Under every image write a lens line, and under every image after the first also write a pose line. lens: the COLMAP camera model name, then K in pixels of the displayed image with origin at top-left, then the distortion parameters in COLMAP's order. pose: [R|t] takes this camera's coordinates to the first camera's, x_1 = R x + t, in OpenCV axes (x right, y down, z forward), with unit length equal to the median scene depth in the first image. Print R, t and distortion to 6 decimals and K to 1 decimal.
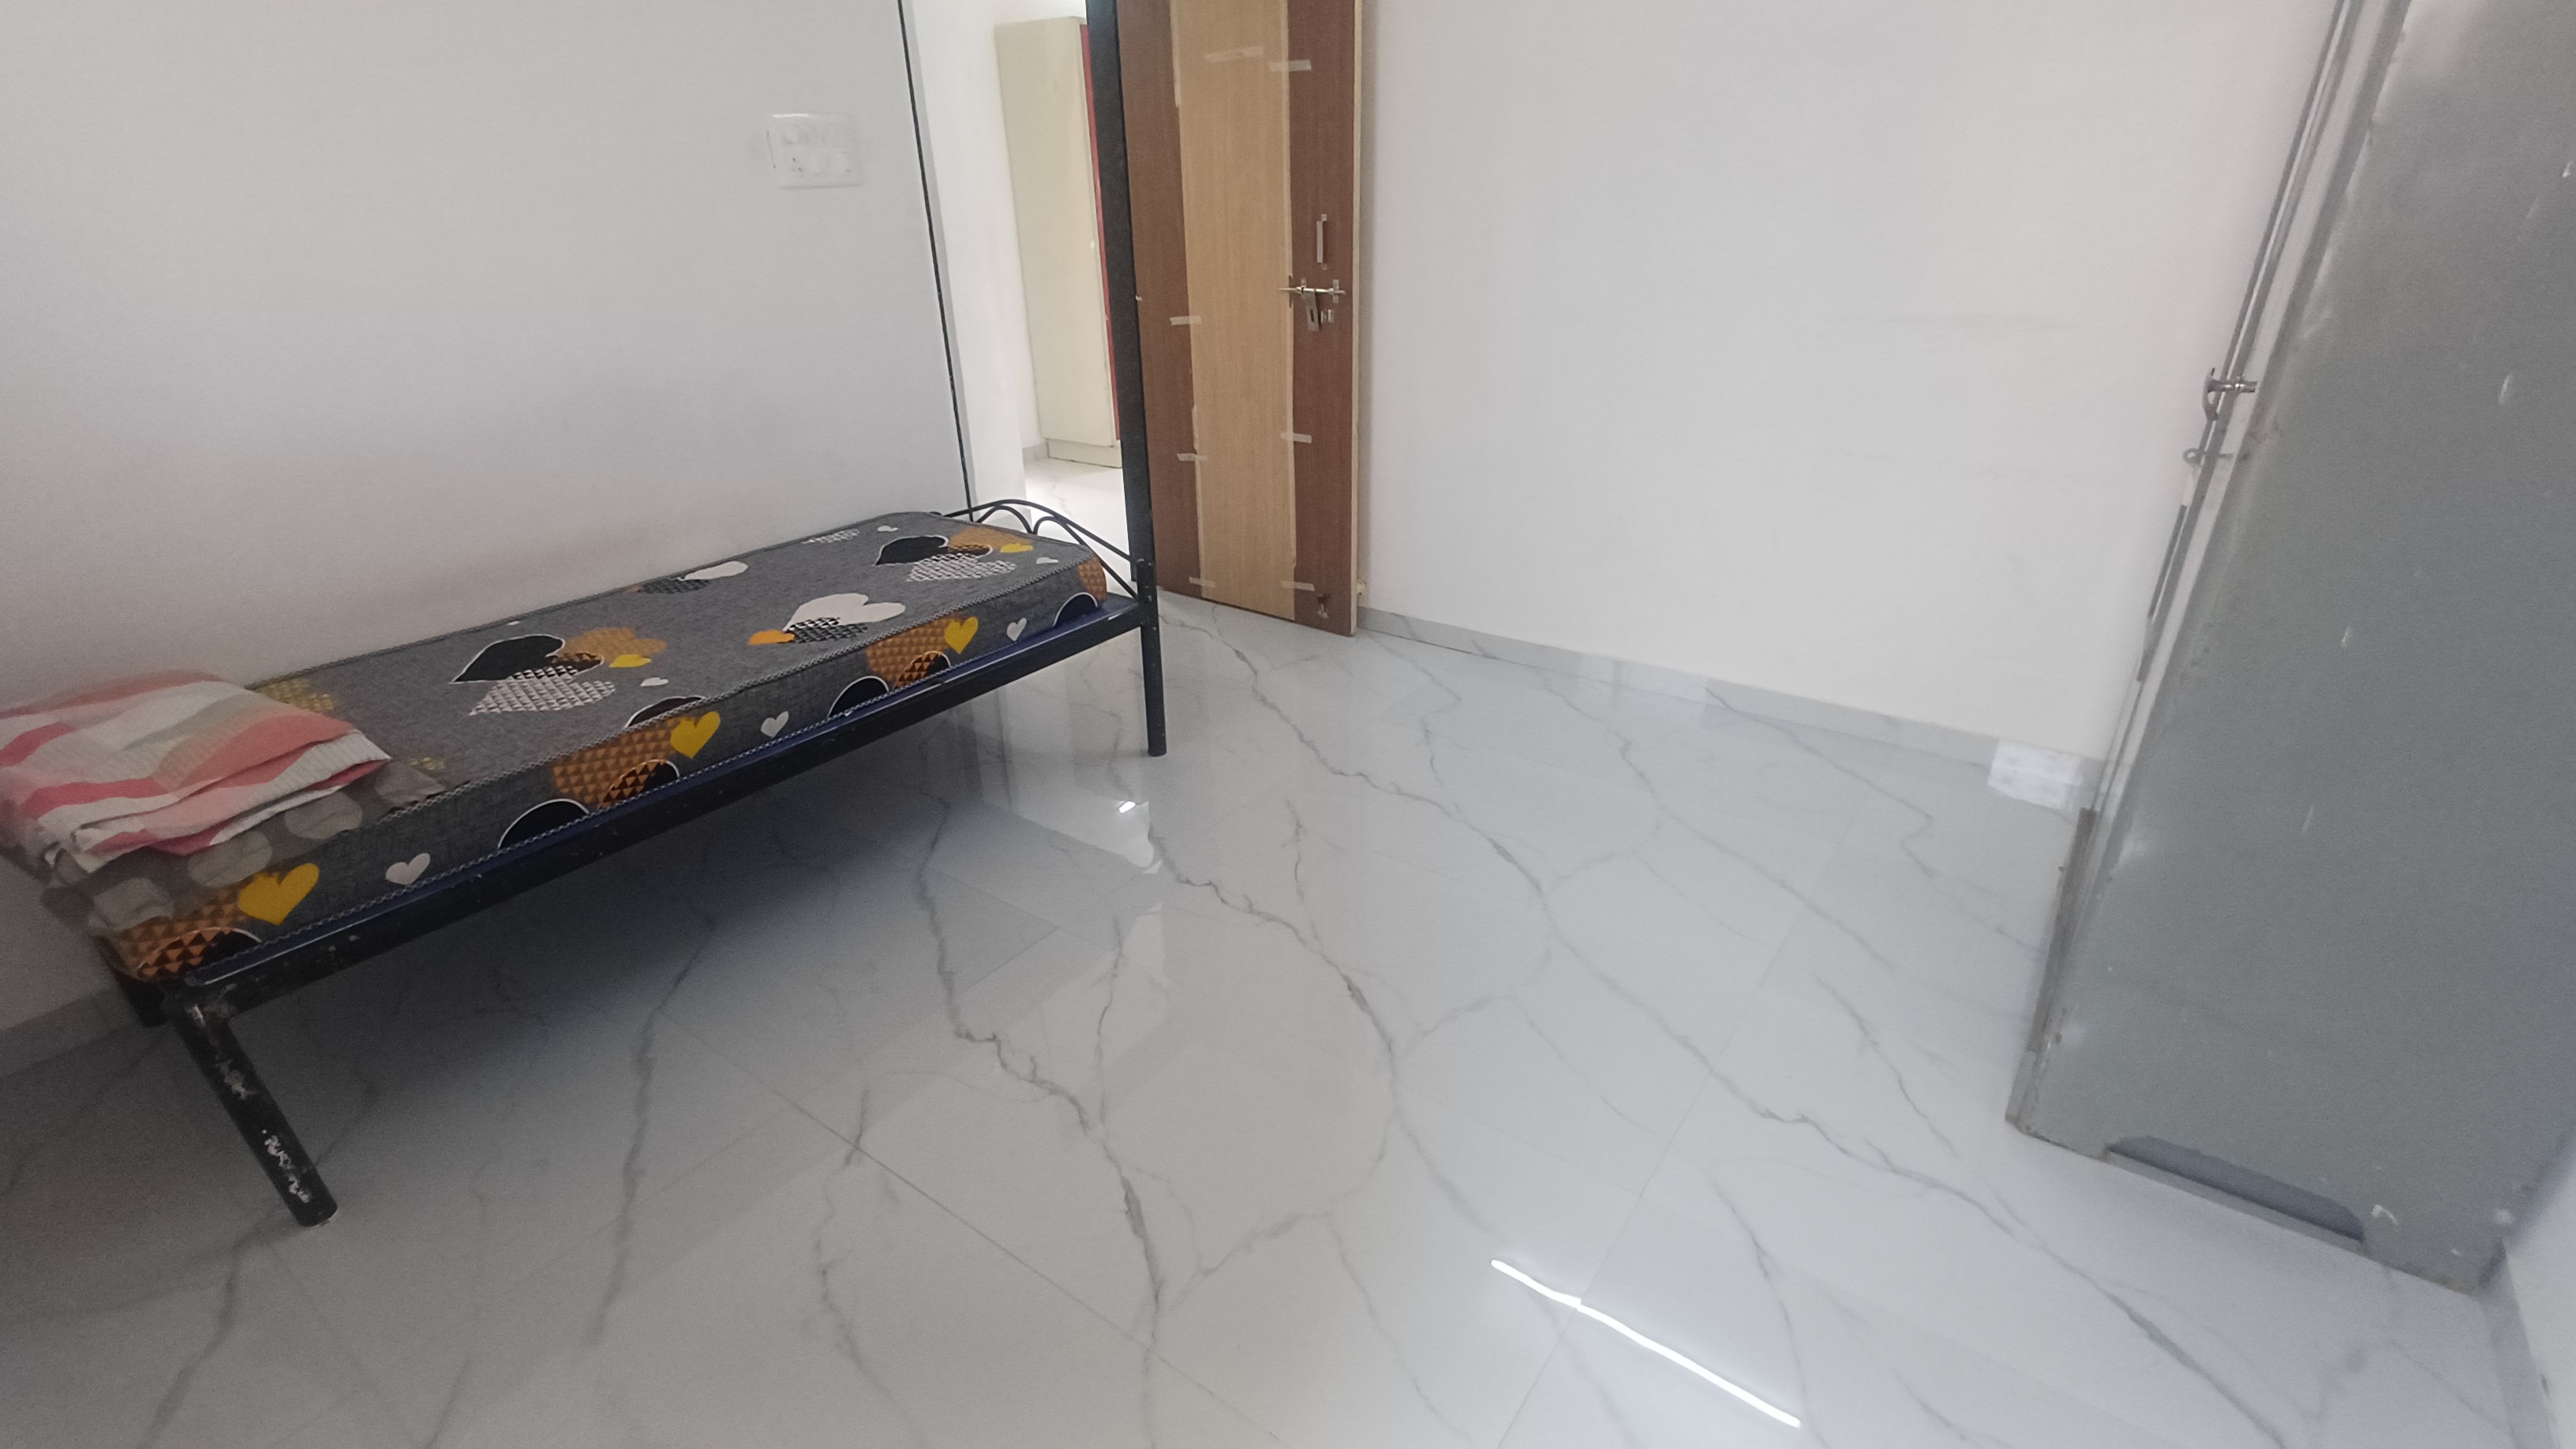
lens RADIAL K [[1181.3, 0, 1277.6], [0, 1181.3, 725.0], [0, 0, 1]] dist [0.018574, 0.001909]
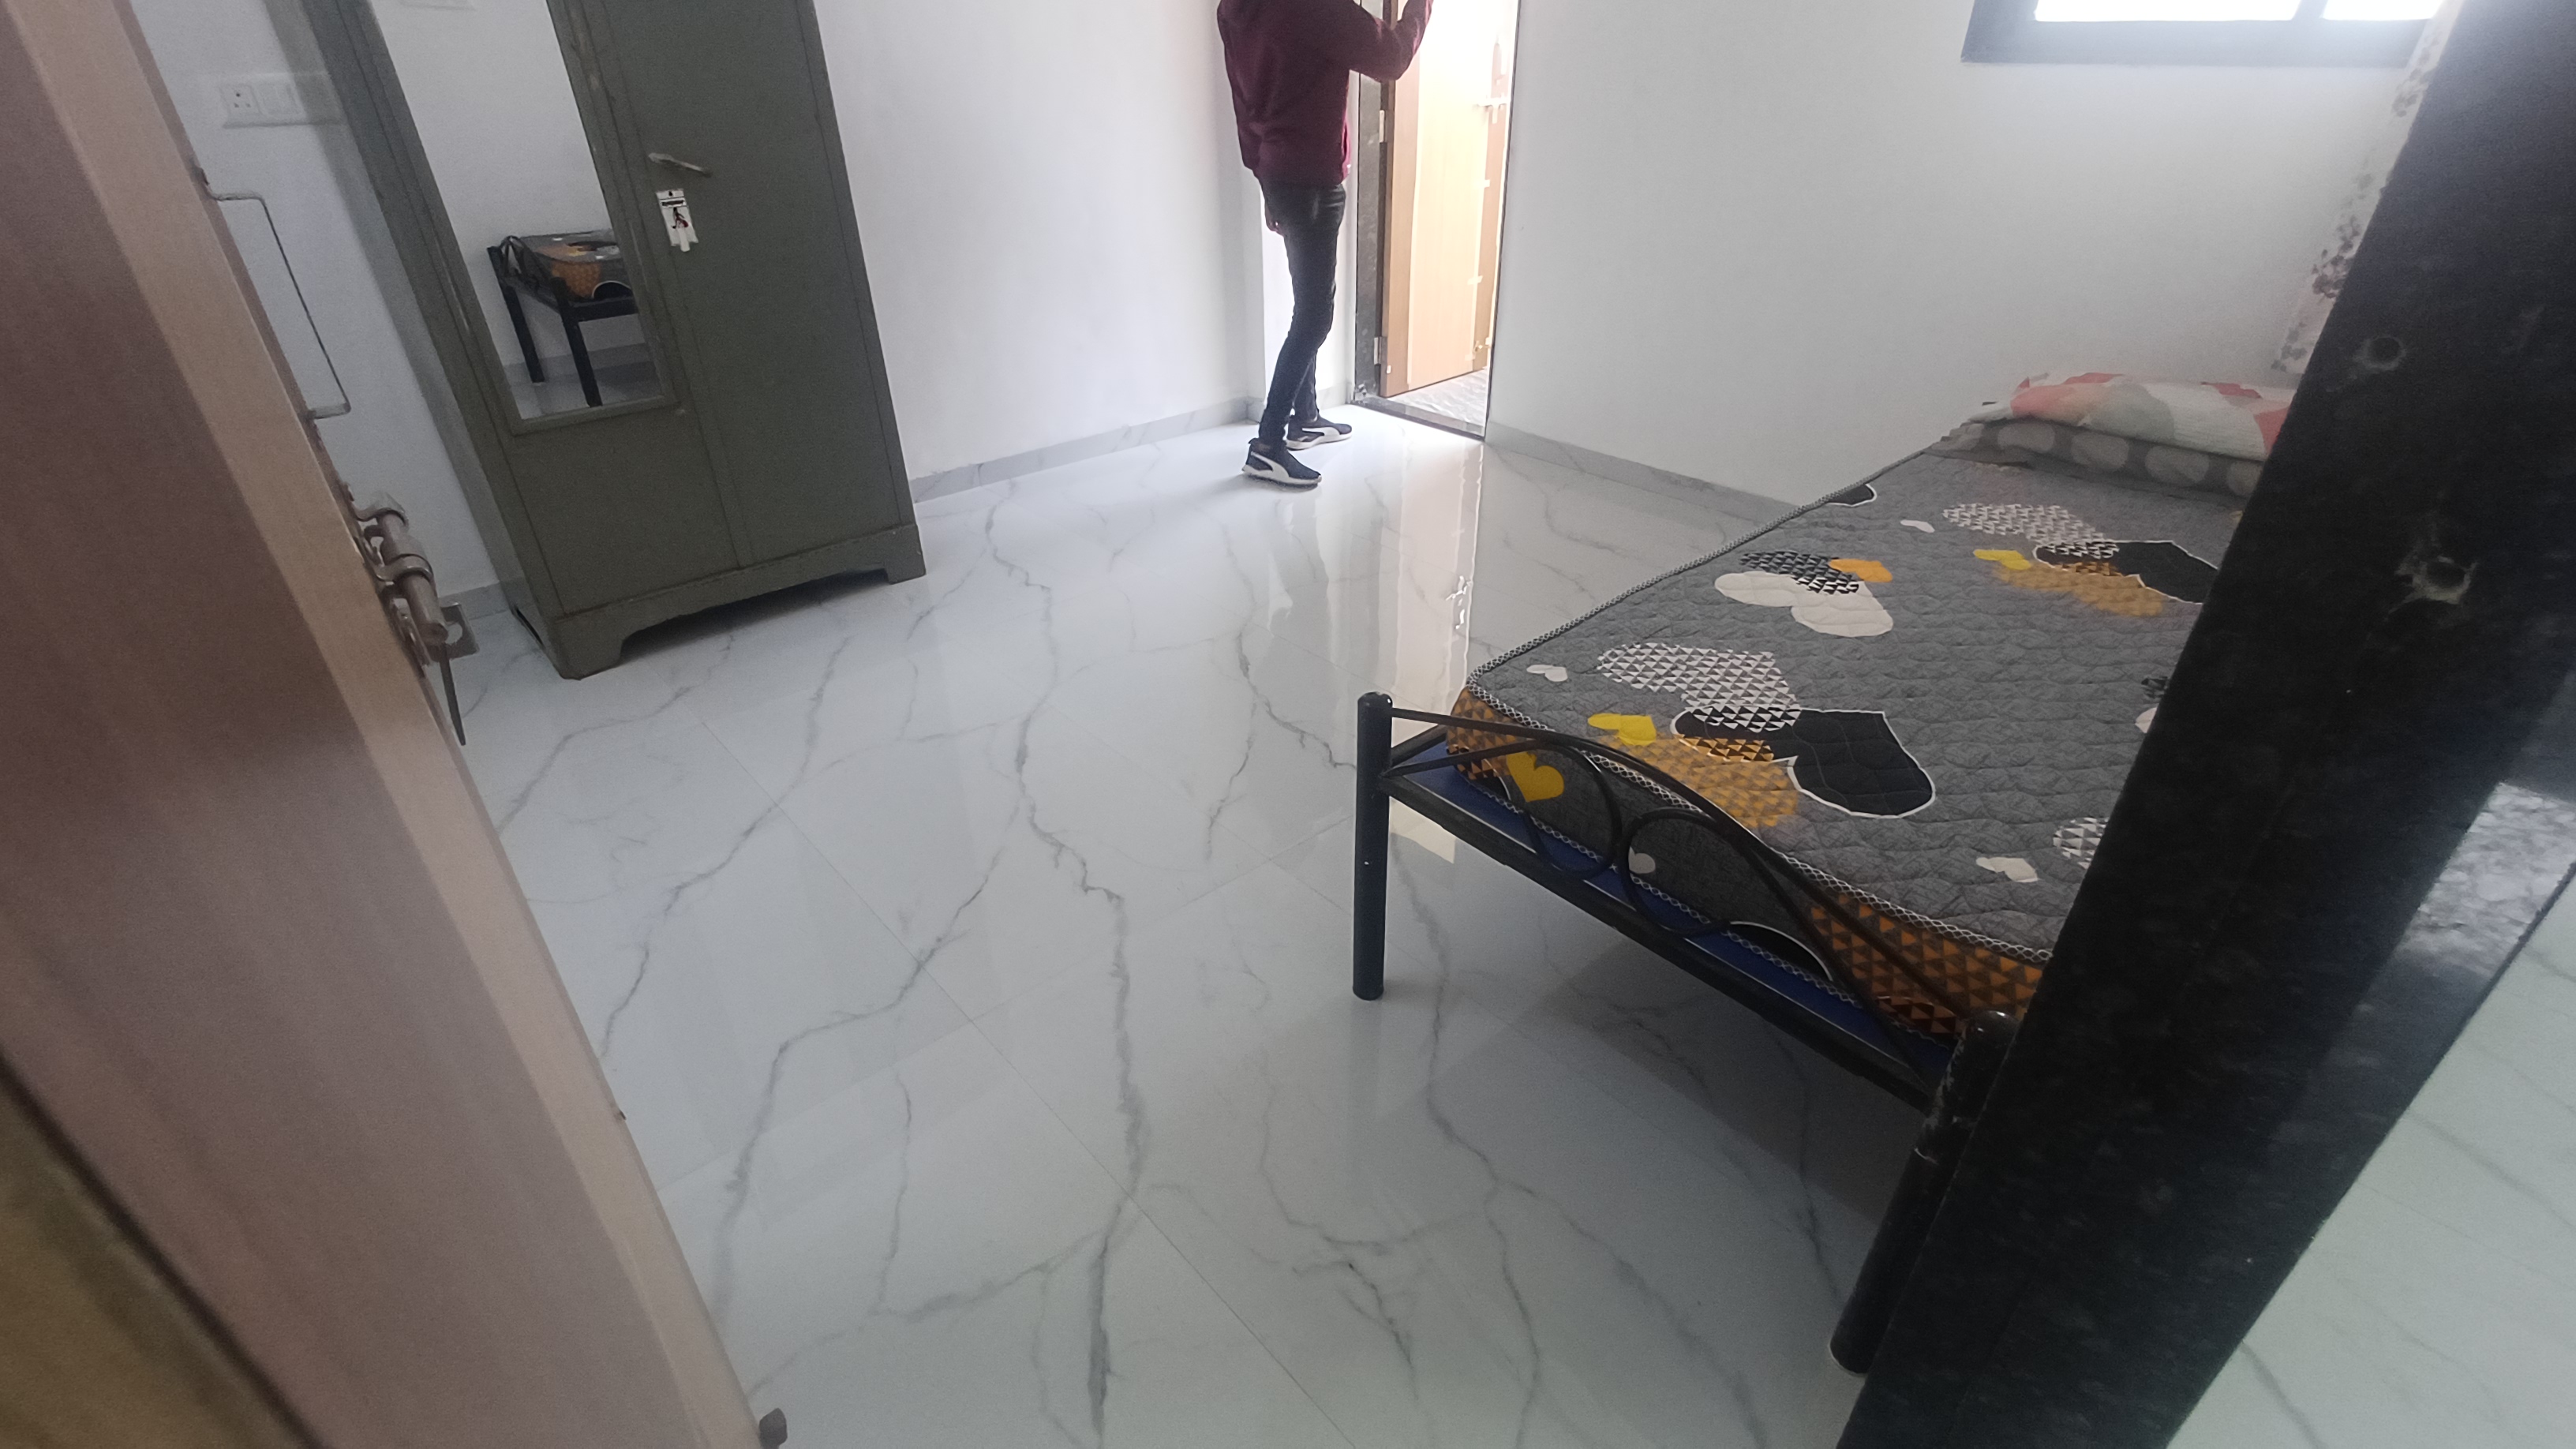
lens RADIAL K [[1181.3, 0, 1282.5], [0, 1181.3, 733.5], [0, 0, 1]] dist [0.018574, 0.001909]
pose [[-0.974976, -0.087091, 0.204539, -0.212984], [0.121915, 0.559910, 0.819535, -0.683260], [-0.185897, 0.823964, -0.535281, 1.528210]]
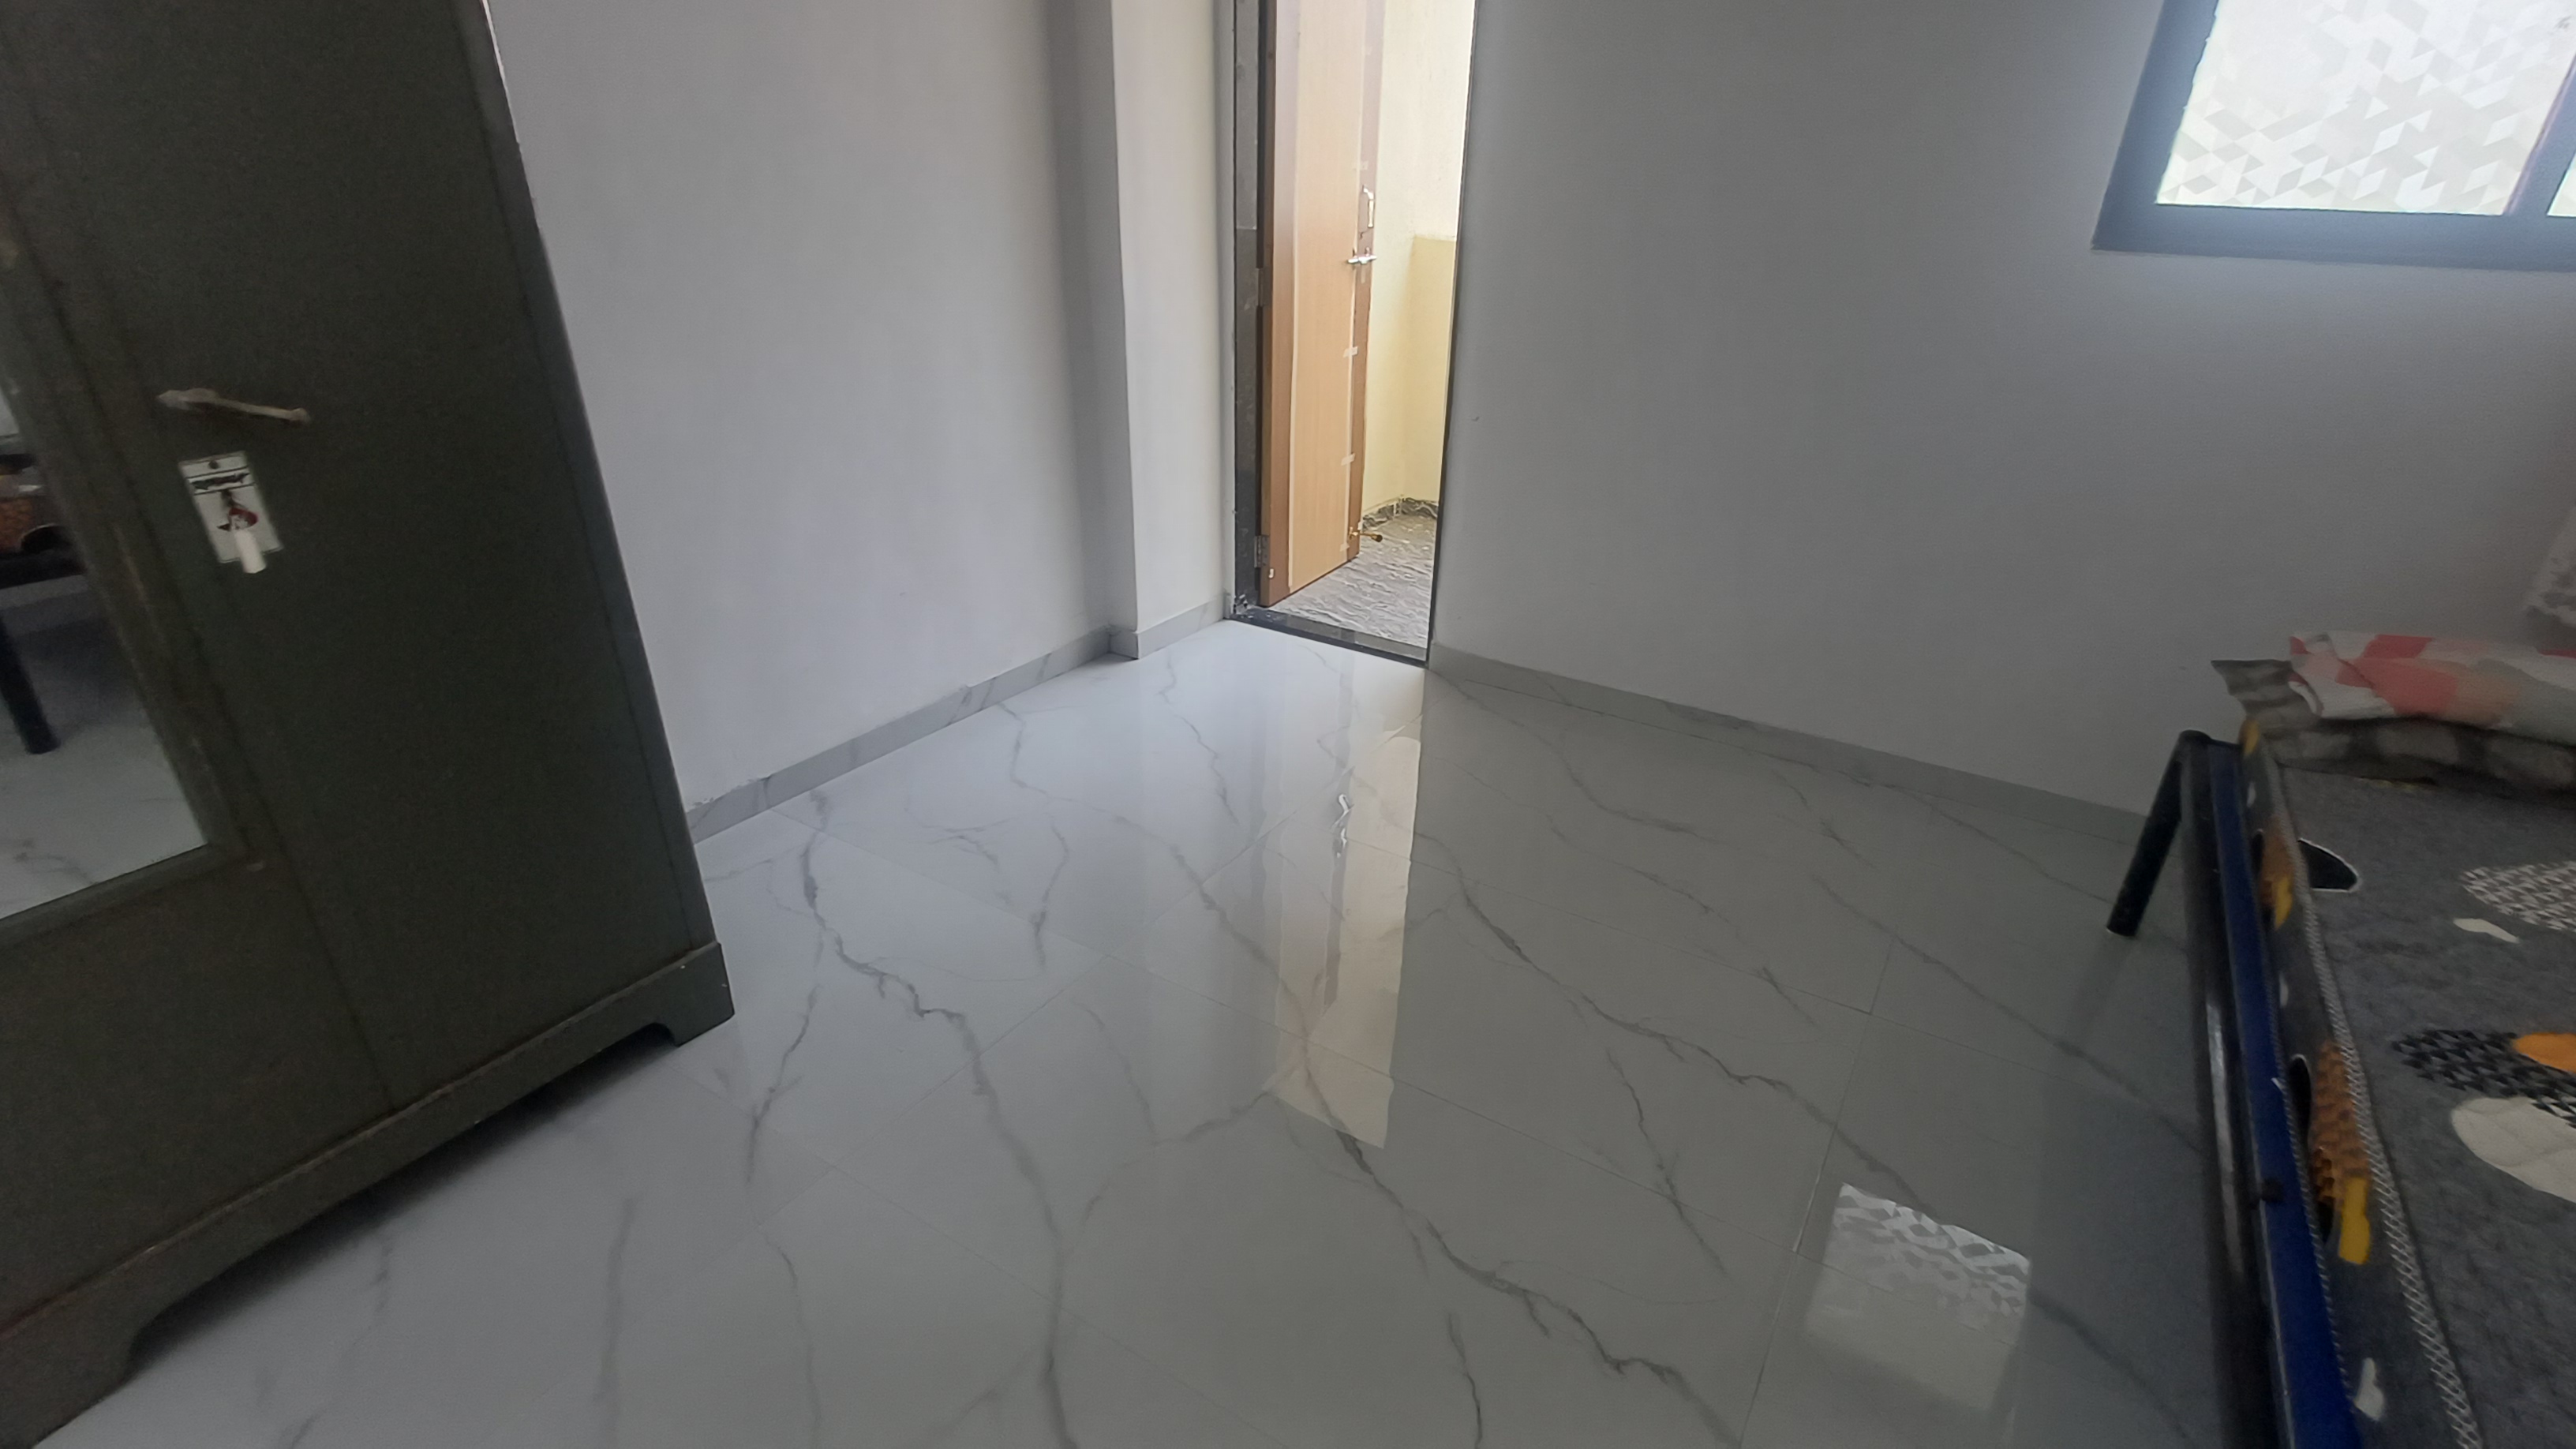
lens RADIAL K [[1181.3, 0, 1279.8], [0, 1181.3, 726.1], [0, 0, 1]] dist [0.018574, 0.001909]
pose [[-0.996719, 0.026930, -0.076327, 0.145573], [-0.043032, 0.622392, 0.781522, -0.513376], [0.068551, 0.782242, -0.619192, 1.123645]]
